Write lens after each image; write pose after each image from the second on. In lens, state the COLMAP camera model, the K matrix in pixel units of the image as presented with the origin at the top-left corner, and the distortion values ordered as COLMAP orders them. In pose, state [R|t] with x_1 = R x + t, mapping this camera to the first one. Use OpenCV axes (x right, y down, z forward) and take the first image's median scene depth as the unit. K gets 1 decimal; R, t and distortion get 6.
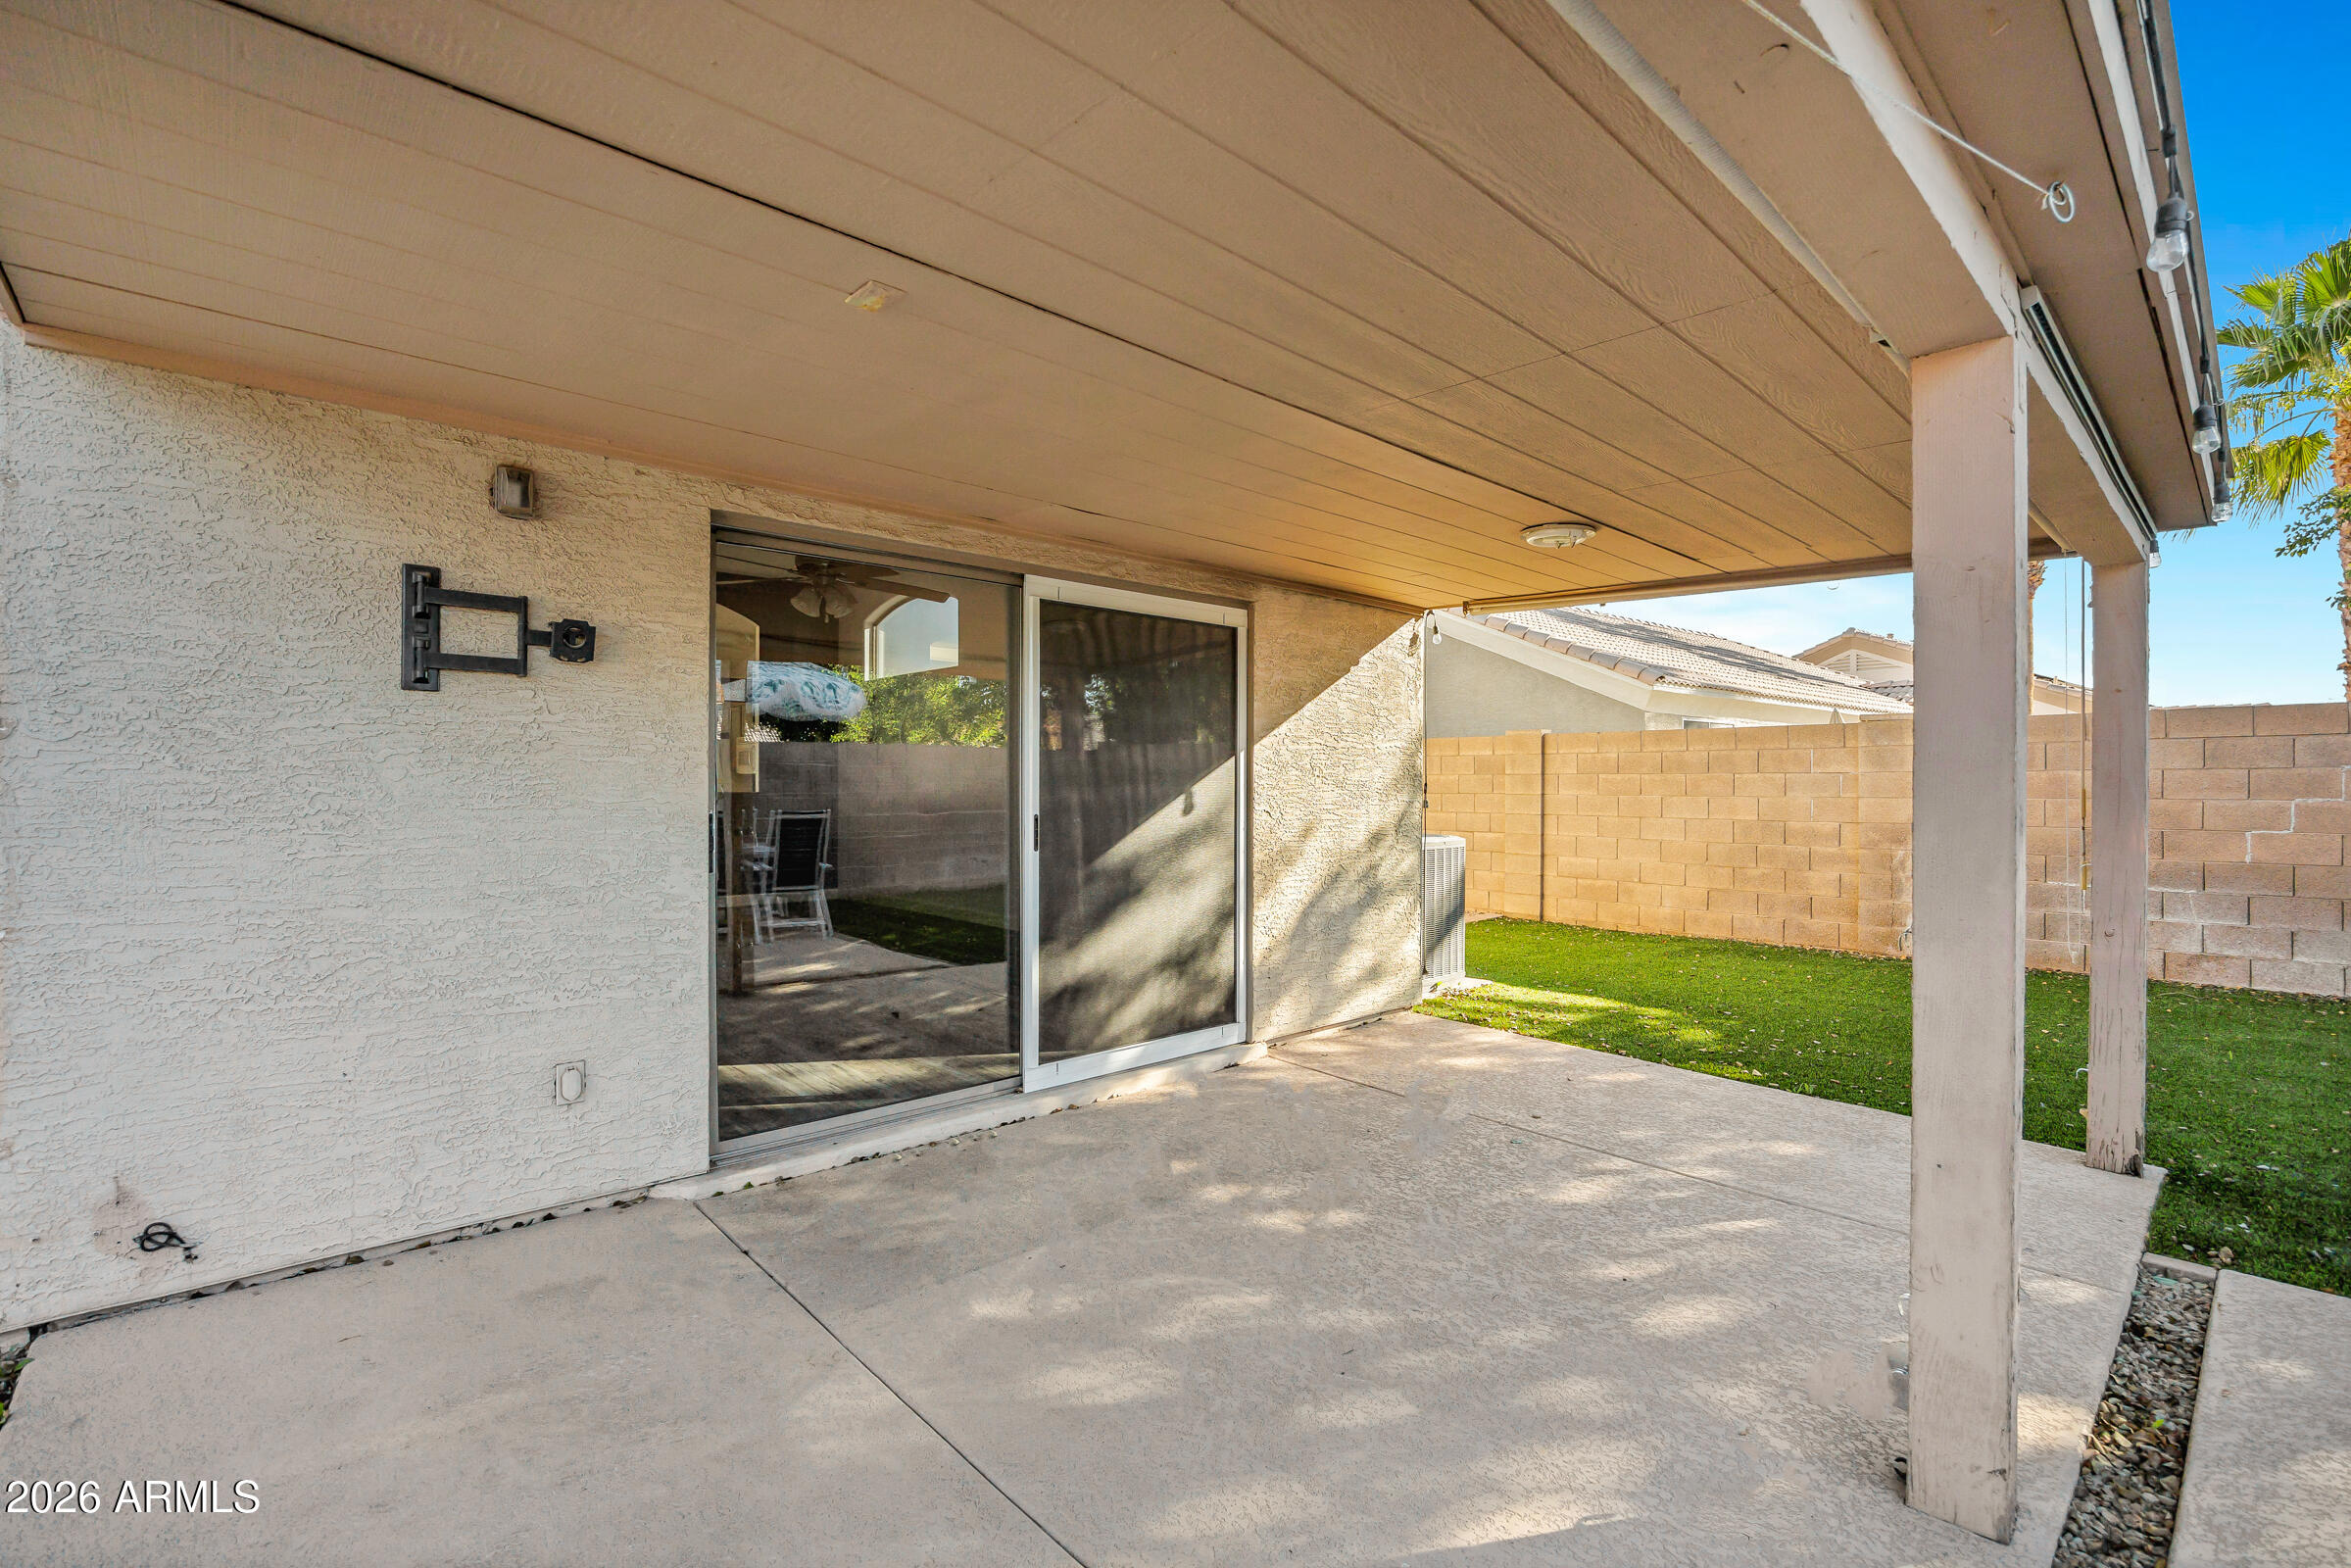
lens RADIAL K [[1049.9, 0, 1175.5], [0, 1049.9, 784.0], [0, 0, 1]] dist [-0.000801, -0.000019]
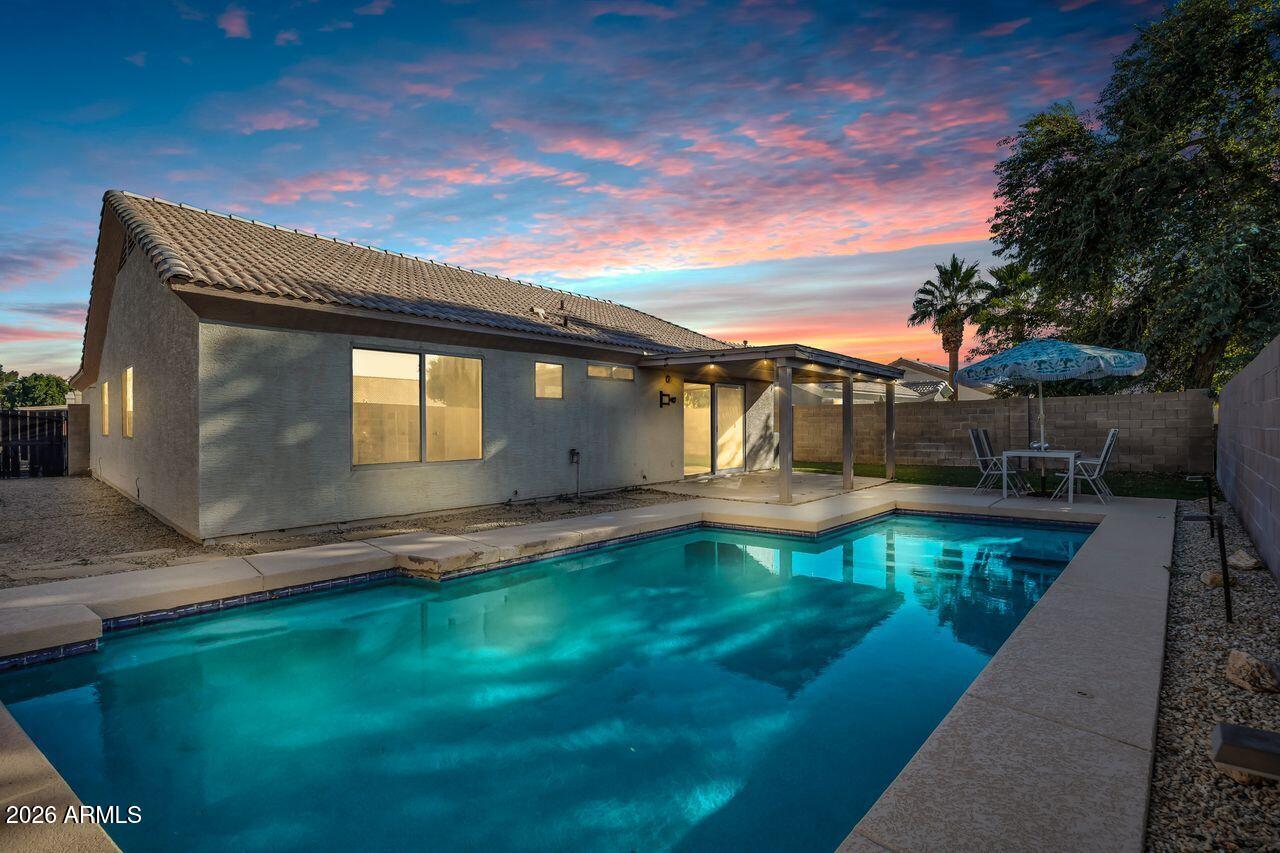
lens RADIAL K [[681.8, 0, 640.0], [0, 681.8, 426.5], [0, 0, 1]] dist [0.000014, 0.000565]
pose [[0.987910, -0.008782, 0.154782, -0.679205], [0.007970, 0.999951, 0.005867, 0.005002], [-0.154826, -0.004562, 0.987931, -1.562568]]
